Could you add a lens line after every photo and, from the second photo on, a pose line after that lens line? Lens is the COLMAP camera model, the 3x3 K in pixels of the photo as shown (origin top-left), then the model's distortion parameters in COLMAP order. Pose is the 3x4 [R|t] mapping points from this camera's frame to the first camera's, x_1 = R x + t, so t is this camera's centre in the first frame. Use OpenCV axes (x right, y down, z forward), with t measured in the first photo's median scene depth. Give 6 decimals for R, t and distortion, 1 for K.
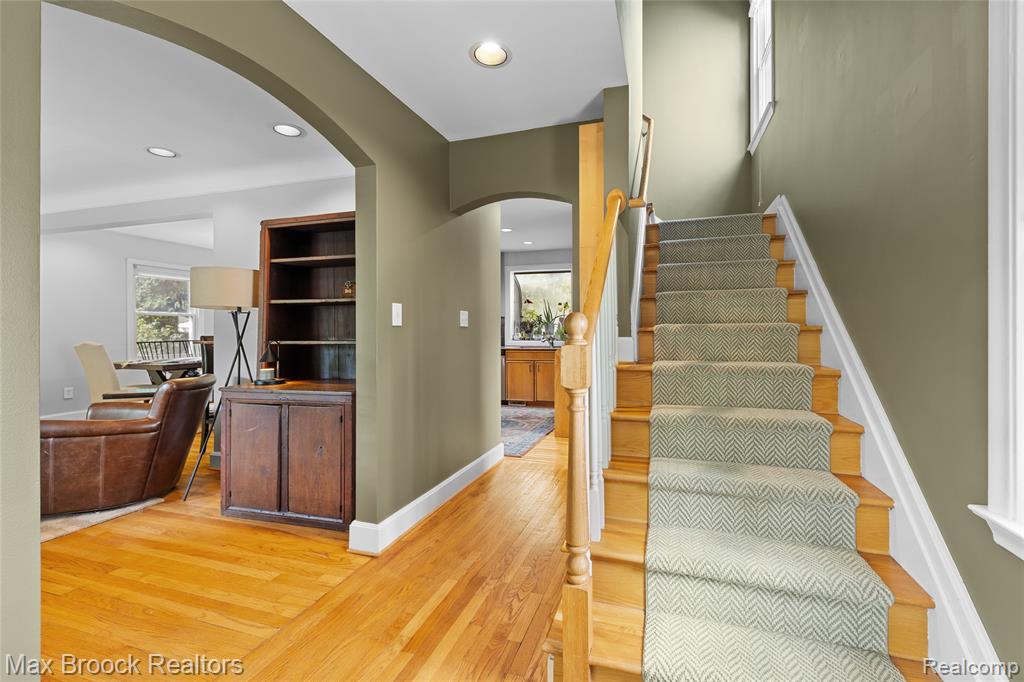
lens RADIAL K [[422.1, 0, 537.2], [0, 422.1, 324.8], [0, 0, 1]] dist [0.007322, -0.001140]
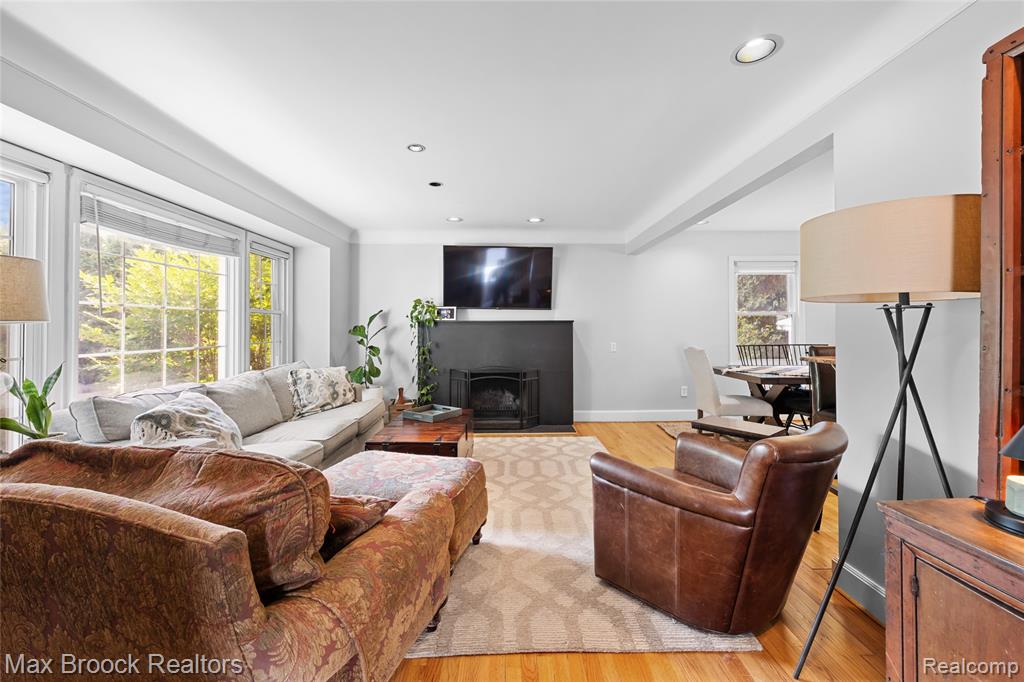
lens RADIAL K [[422.1, 0, 519.4], [0, 422.1, 322.3], [0, 0, 1]] dist [0.007322, -0.001140]
pose [[0.317588, -0.004586, -0.948218, -0.285685], [0.004763, 0.999983, -0.003241, -0.009333], [0.948217, -0.003487, 0.317604, 0.332727]]
